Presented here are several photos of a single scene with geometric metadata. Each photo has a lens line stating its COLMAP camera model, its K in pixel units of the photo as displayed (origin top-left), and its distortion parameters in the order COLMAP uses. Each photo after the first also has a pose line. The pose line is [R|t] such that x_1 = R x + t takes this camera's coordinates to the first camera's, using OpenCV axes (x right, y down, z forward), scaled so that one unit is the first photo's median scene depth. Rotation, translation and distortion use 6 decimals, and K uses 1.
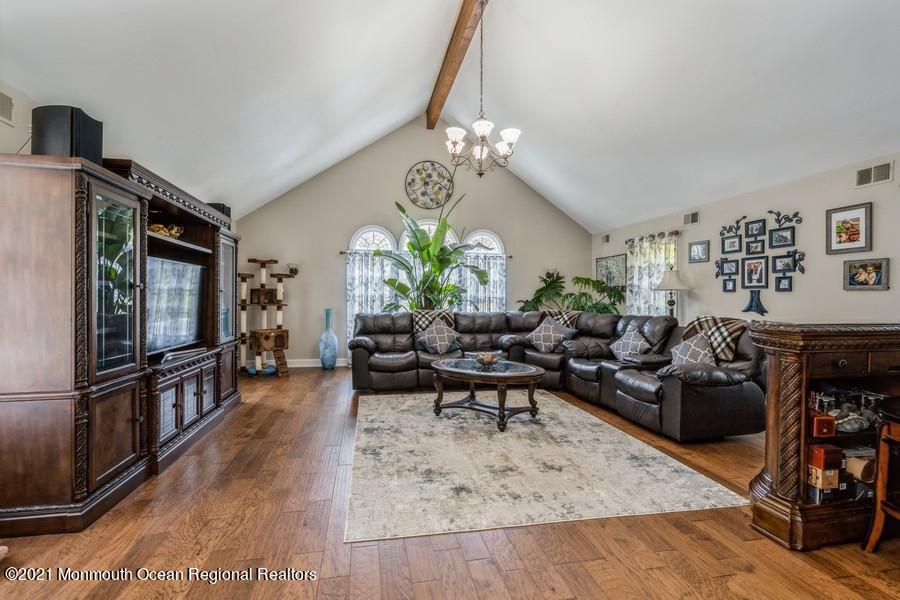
lens RADIAL K [[409.0, 0, 448.9], [0, 409.0, 297.1], [0, 0, 1]] dist [-0.001536, -0.000142]
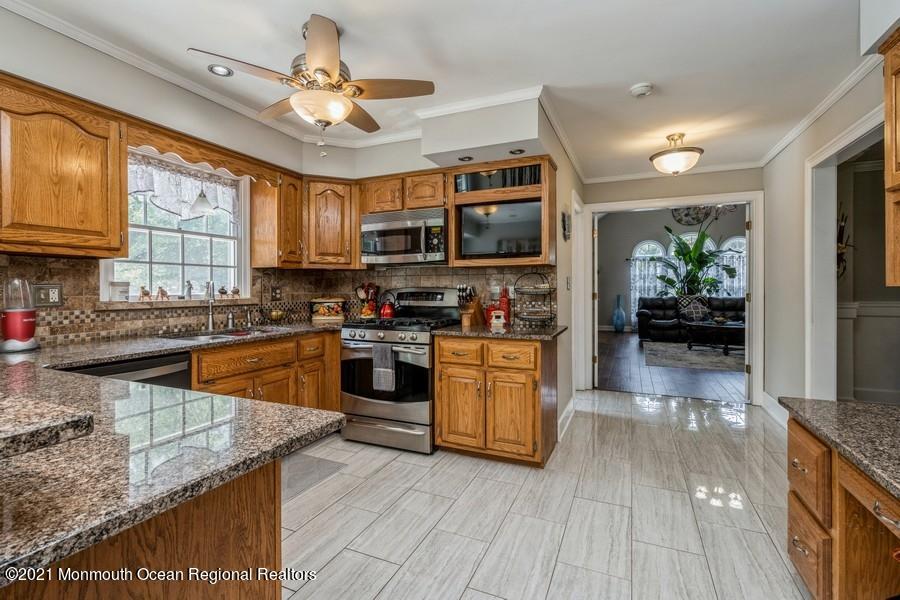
lens RADIAL K [[409.0, 0, 451.6], [0, 409.0, 285.0], [0, 0, 1]] dist [-0.001536, -0.000142]
pose [[0.815369, -0.010427, -0.578848, 0.101942], [0.004916, 0.999926, -0.011088, 0.005459], [0.578921, 0.006195, 0.815360, -0.704697]]
